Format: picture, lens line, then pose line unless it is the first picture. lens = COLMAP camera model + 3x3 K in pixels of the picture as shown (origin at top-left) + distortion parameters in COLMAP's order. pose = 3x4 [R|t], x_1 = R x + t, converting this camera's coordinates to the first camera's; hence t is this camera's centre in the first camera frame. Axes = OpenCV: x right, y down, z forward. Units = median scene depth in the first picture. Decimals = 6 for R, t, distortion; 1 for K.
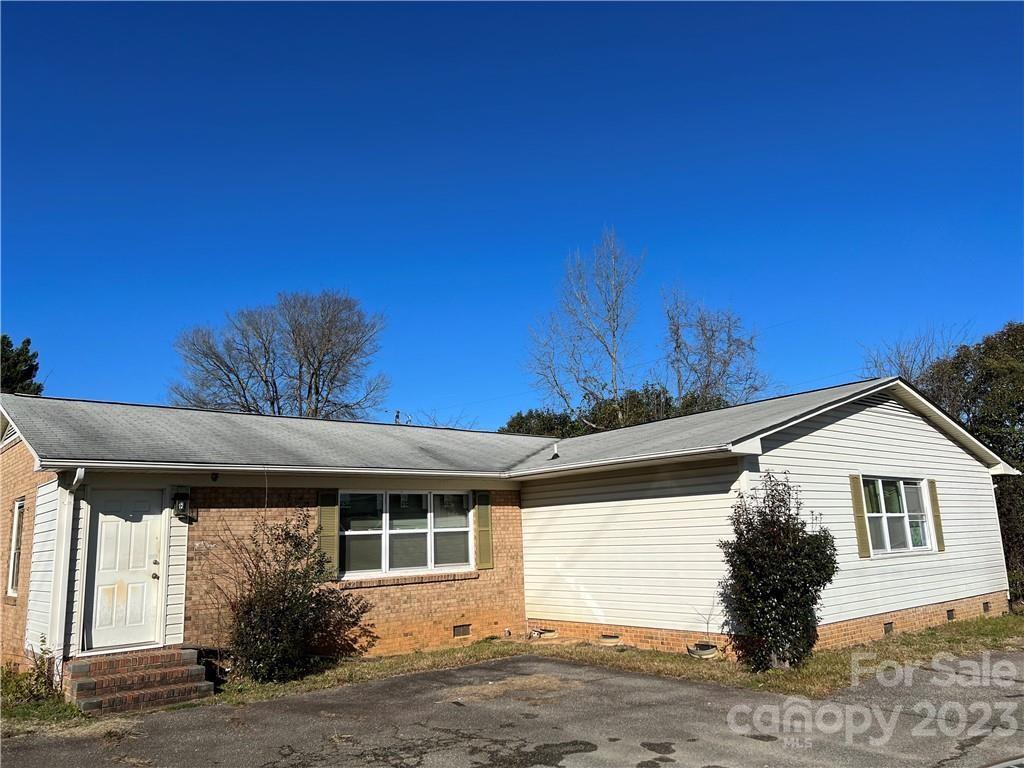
lens RADIAL K [[772.5, 0, 512.0], [0, 772.5, 384.0], [0, 0, 1]] dist [0.033169, 0.000747]
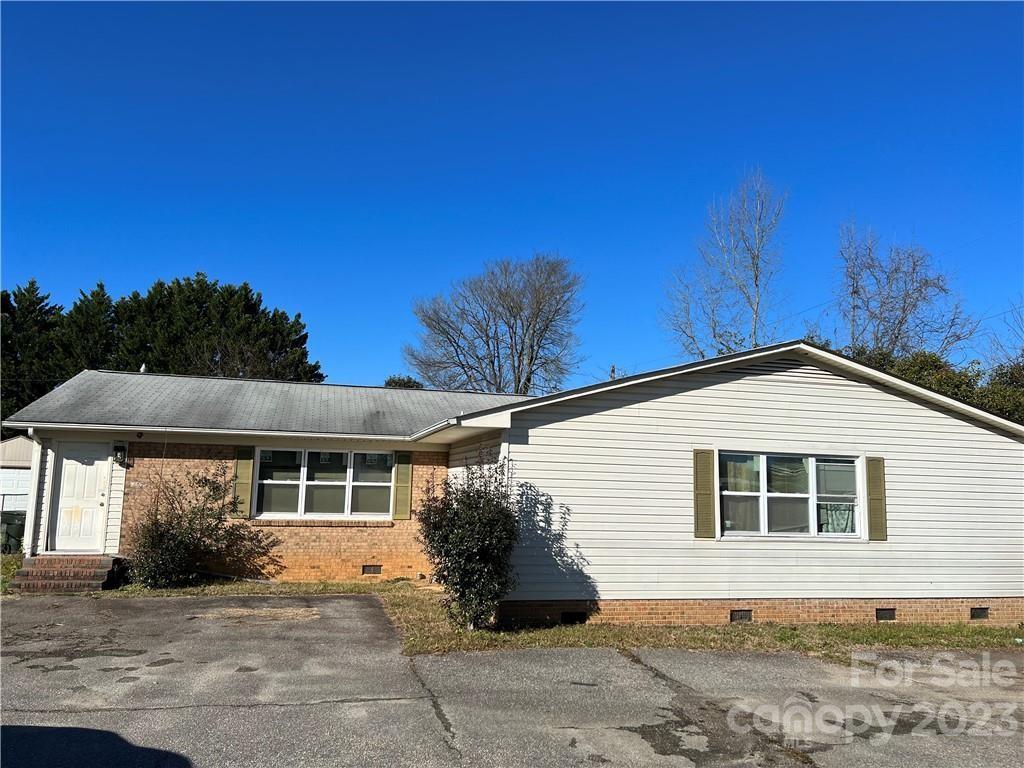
lens RADIAL K [[780.3, 0, 512.0], [0, 780.3, 384.0], [0, 0, 1]] dist [0.040046, -0.007006]
pose [[0.891460, -0.000070, -0.453100, 0.702668], [0.030816, 0.997694, 0.060476, -0.027123], [0.452051, -0.067874, 0.889406, 0.072507]]
